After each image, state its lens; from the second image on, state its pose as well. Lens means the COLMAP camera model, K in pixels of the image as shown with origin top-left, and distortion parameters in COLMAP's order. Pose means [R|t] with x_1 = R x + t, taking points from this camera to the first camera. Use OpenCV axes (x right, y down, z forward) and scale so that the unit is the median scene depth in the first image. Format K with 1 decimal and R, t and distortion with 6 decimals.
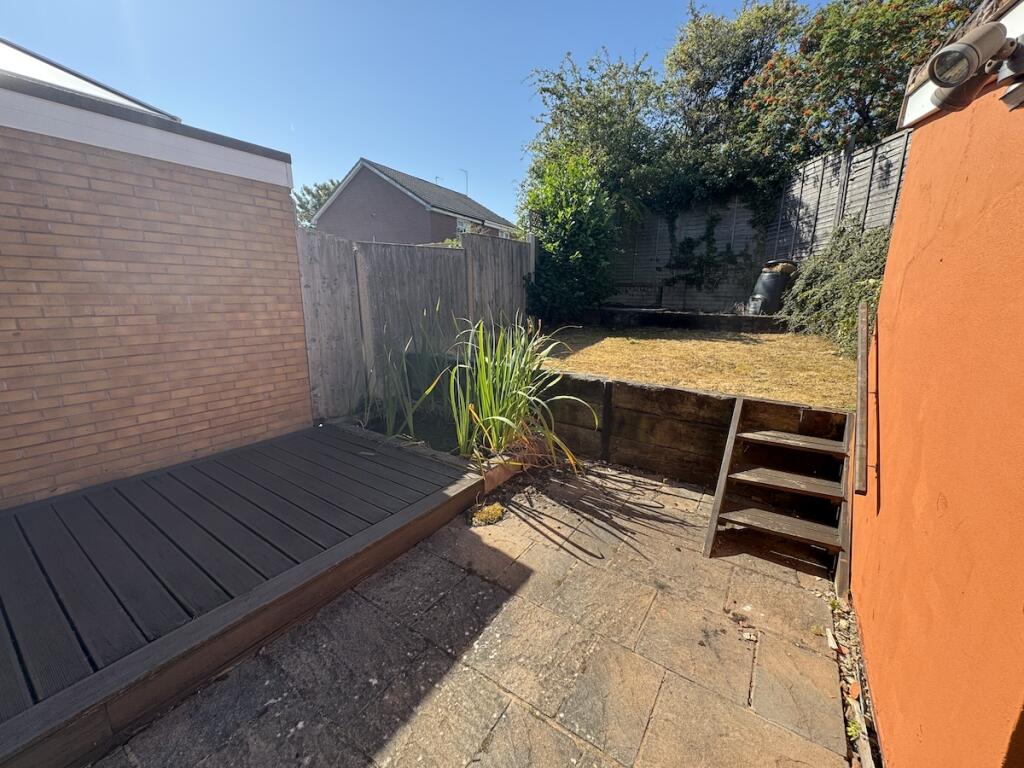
lens RADIAL K [[407.2, 0, 512.3], [0, 407.2, 382.1], [0, 0, 1]] dist [-0.001130, 0.000495]
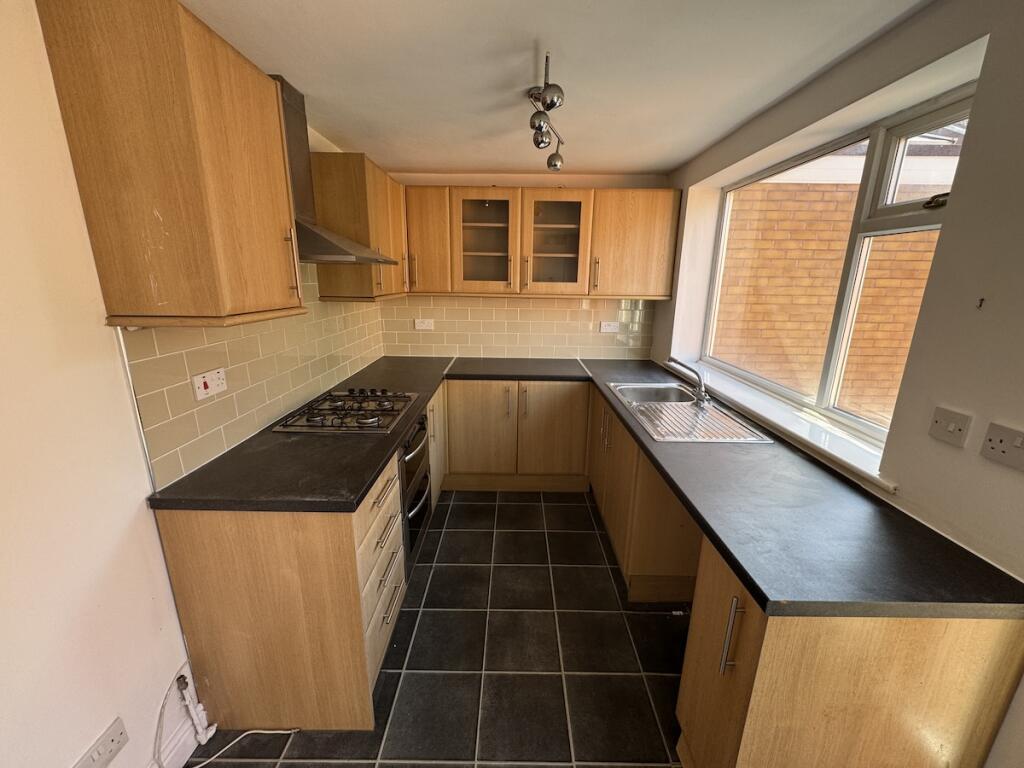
lens RADIAL K [[407.2, 0, 512.3], [0, 407.2, 382.1], [0, 0, 1]] dist [-0.001130, 0.000495]
pose [[0.556527, 0.202386, -0.805803, -0.257811], [-0.181637, 0.976053, 0.119699, 0.032477], [0.810732, 0.079748, 0.579960, -0.290915]]
